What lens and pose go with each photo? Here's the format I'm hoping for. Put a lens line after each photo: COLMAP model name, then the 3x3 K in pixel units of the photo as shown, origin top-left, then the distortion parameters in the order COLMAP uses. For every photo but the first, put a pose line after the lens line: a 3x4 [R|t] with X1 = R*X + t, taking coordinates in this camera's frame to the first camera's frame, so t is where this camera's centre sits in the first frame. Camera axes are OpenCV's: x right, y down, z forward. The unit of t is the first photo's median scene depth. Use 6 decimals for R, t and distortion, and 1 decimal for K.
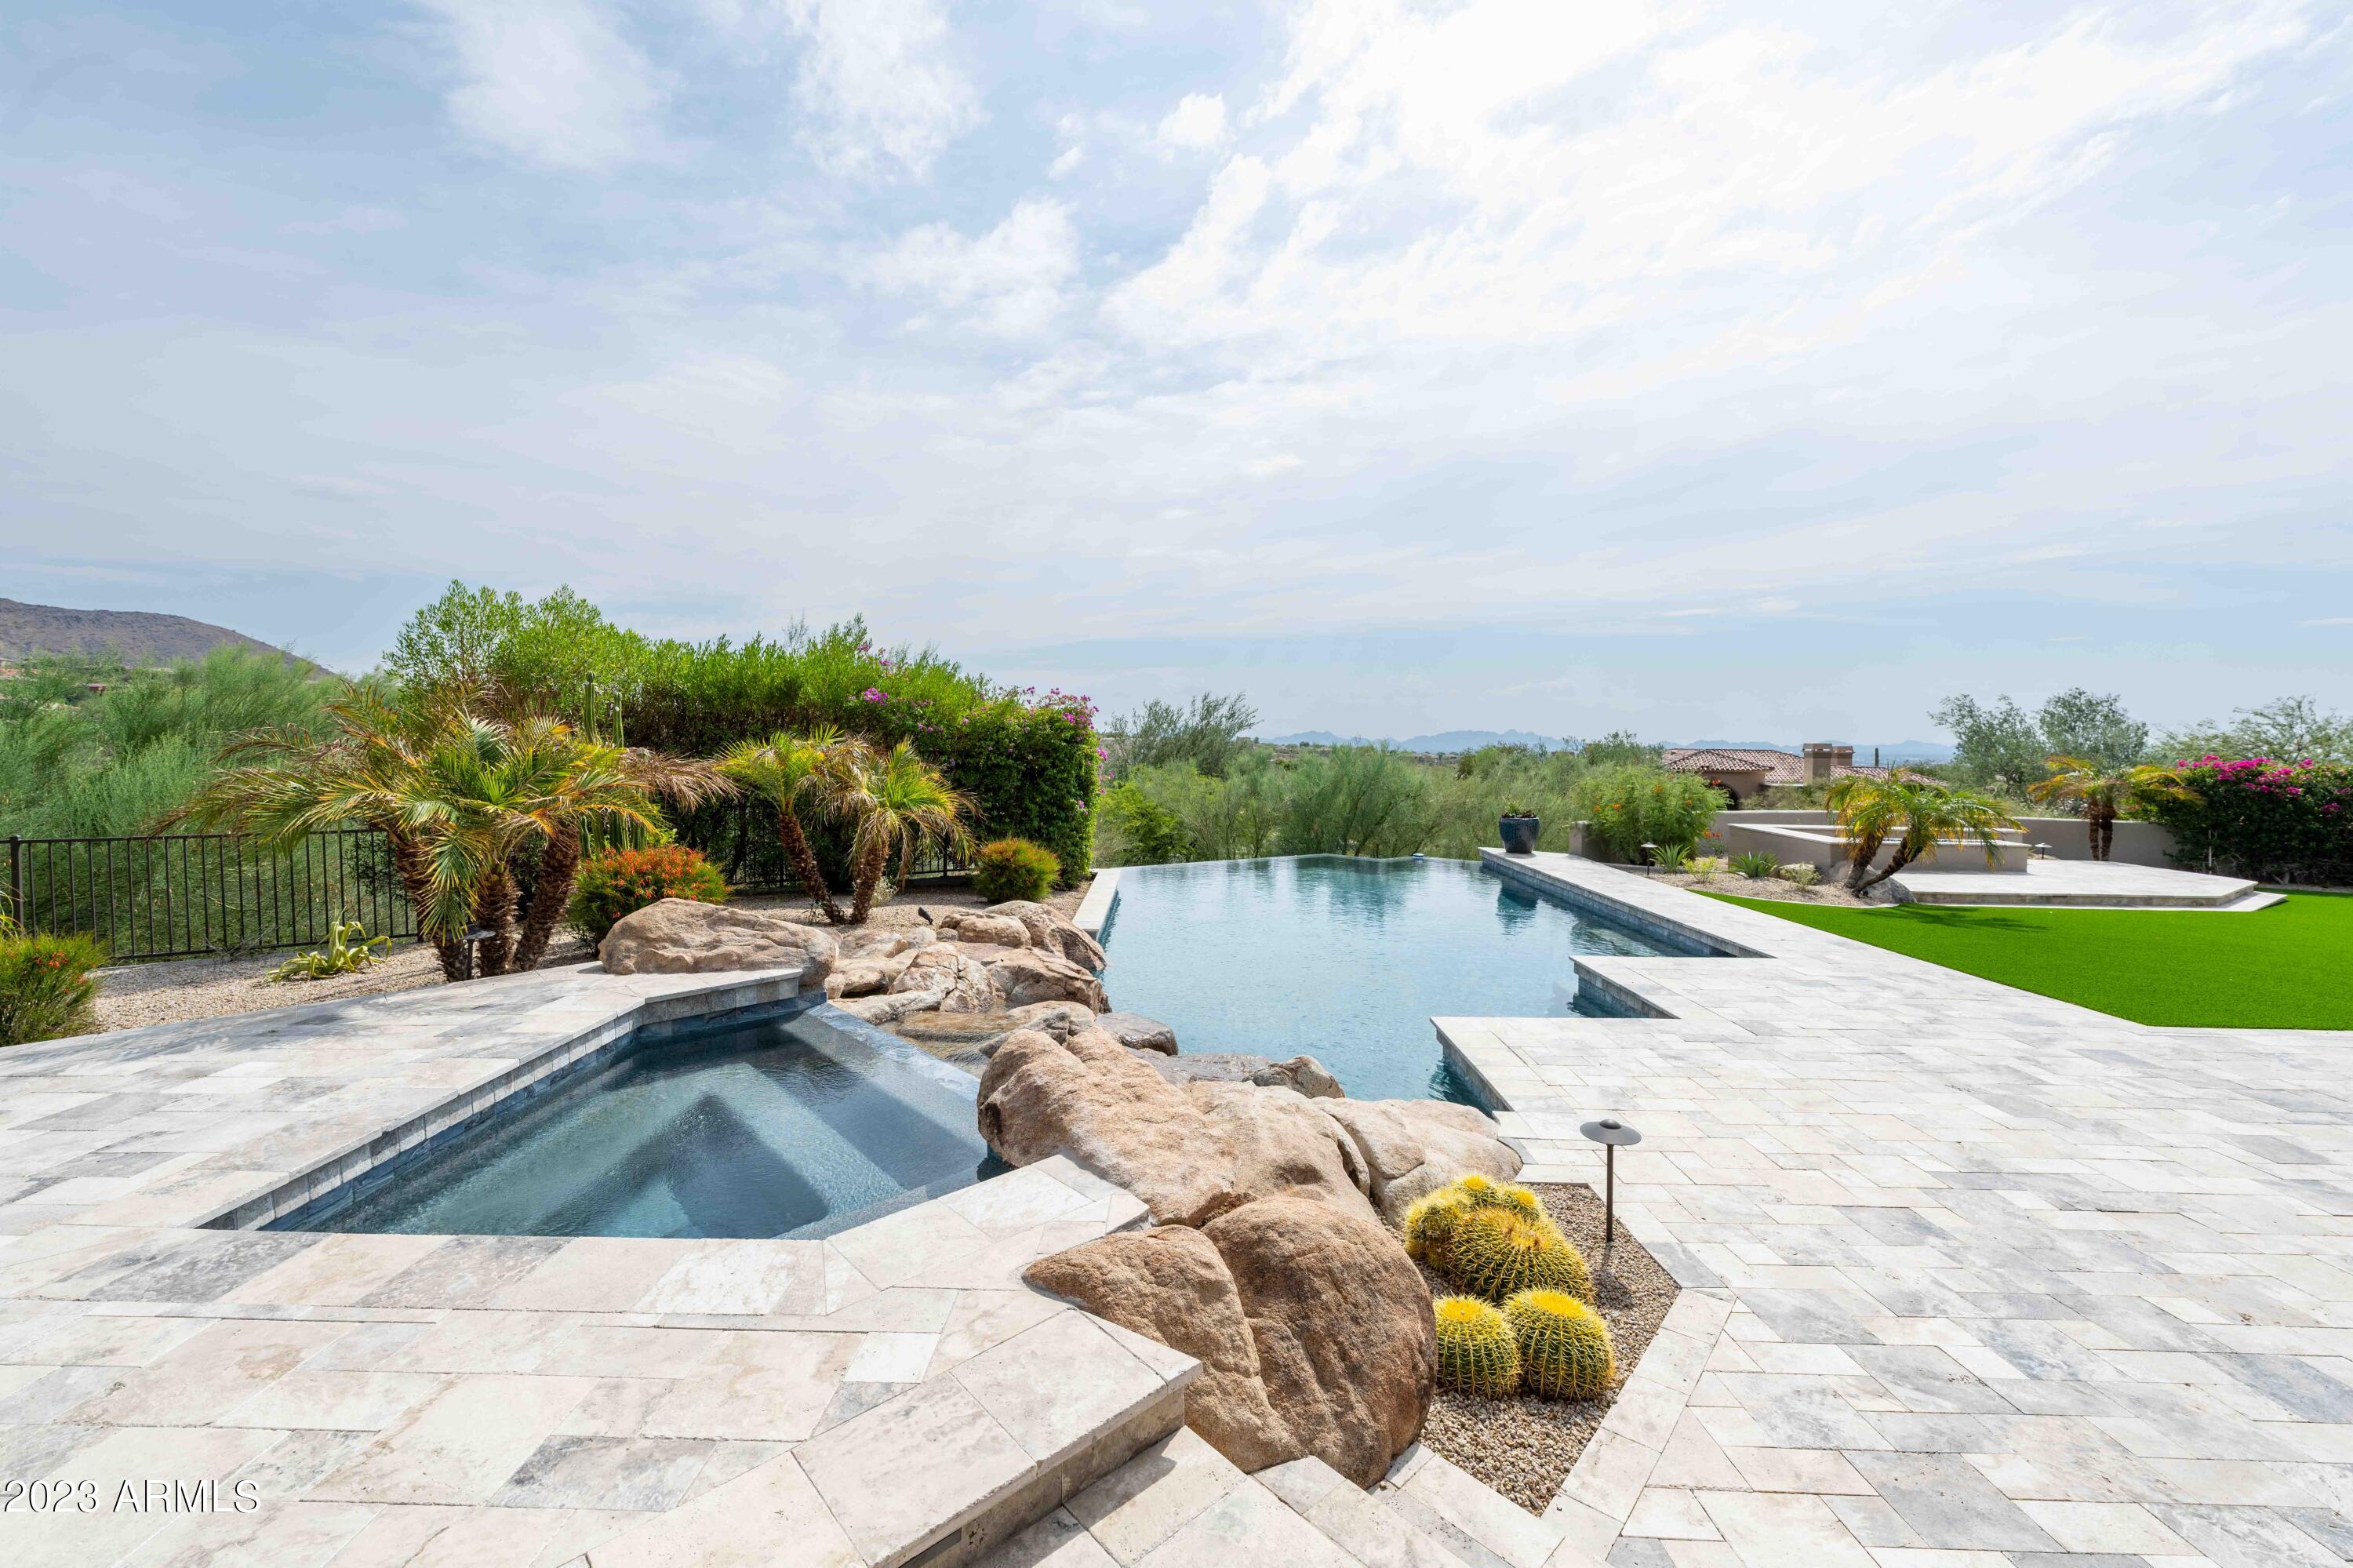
lens RADIAL K [[933.0, 0, 1168.7], [0, 933.0, 780.6], [0, 0, 1]] dist [-0.000698, 0.000024]
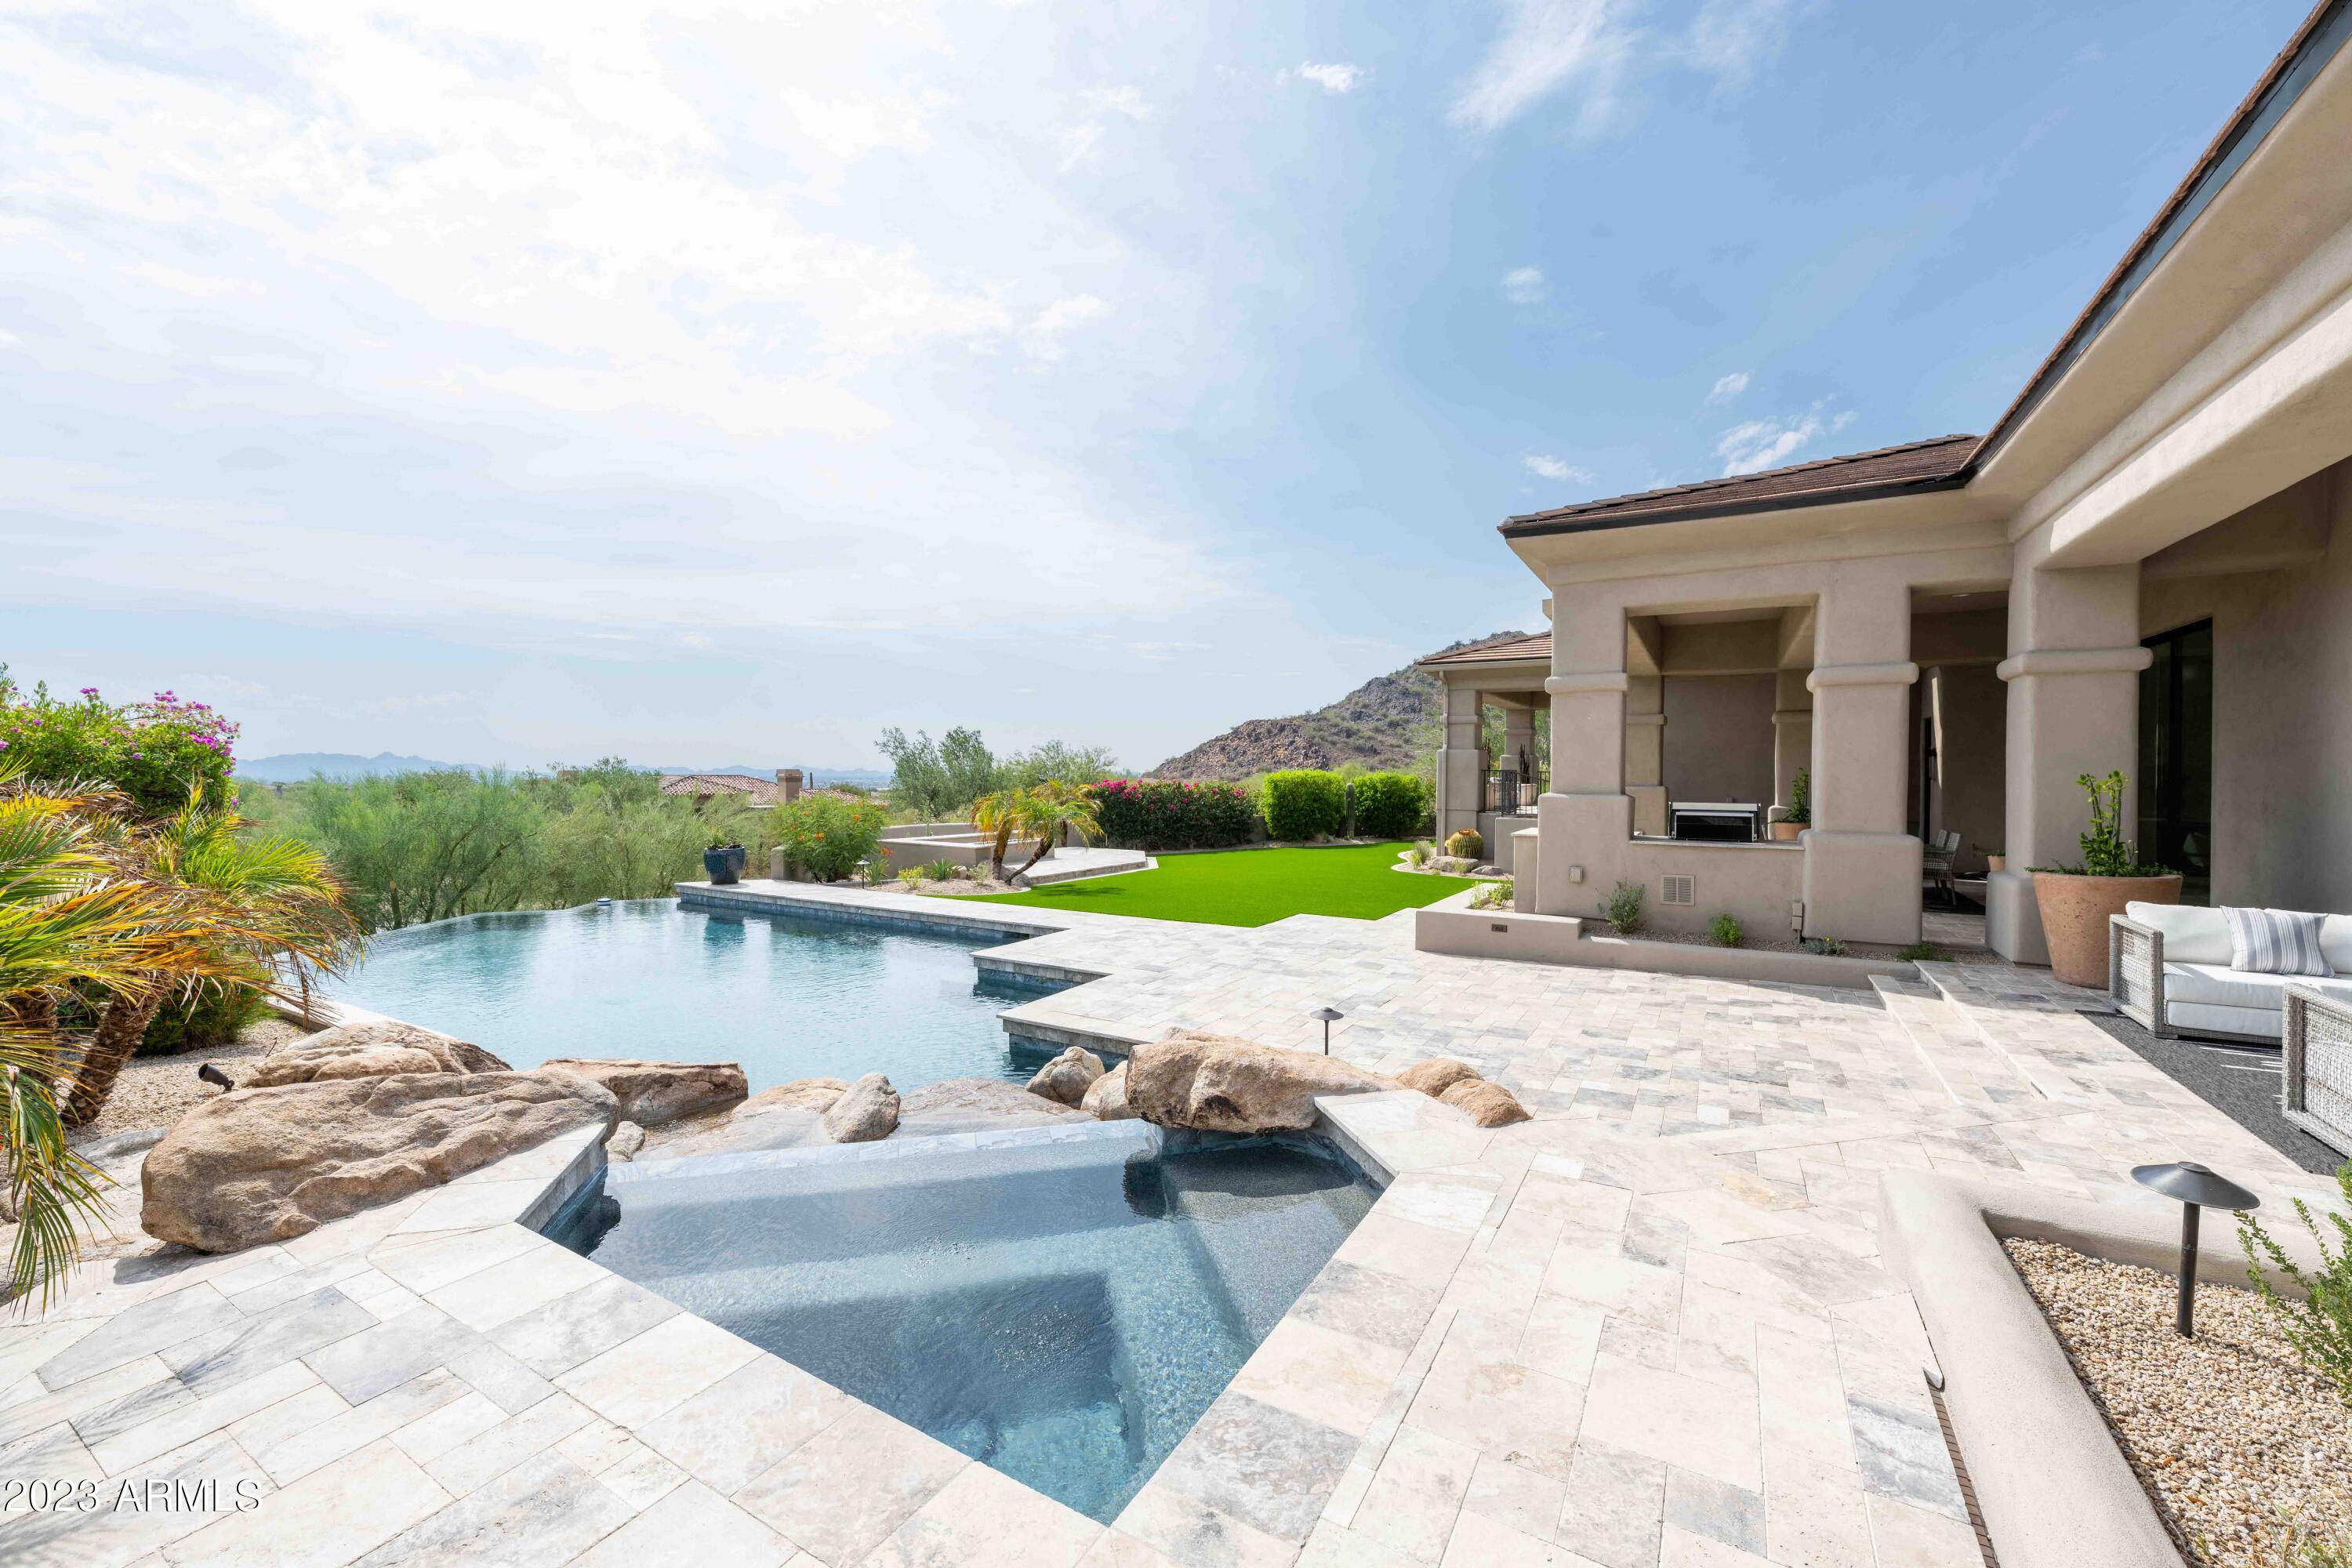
lens RADIAL K [[921.9, 0, 1170.7], [0, 921.9, 769.5], [0, 0, 1]] dist [-0.001324, -0.000009]
pose [[0.497116, -0.003569, 0.867677, -0.281303], [0.036816, 0.999178, -0.016983, -0.011609], [-0.866902, 0.040387, 0.496839, 0.102915]]
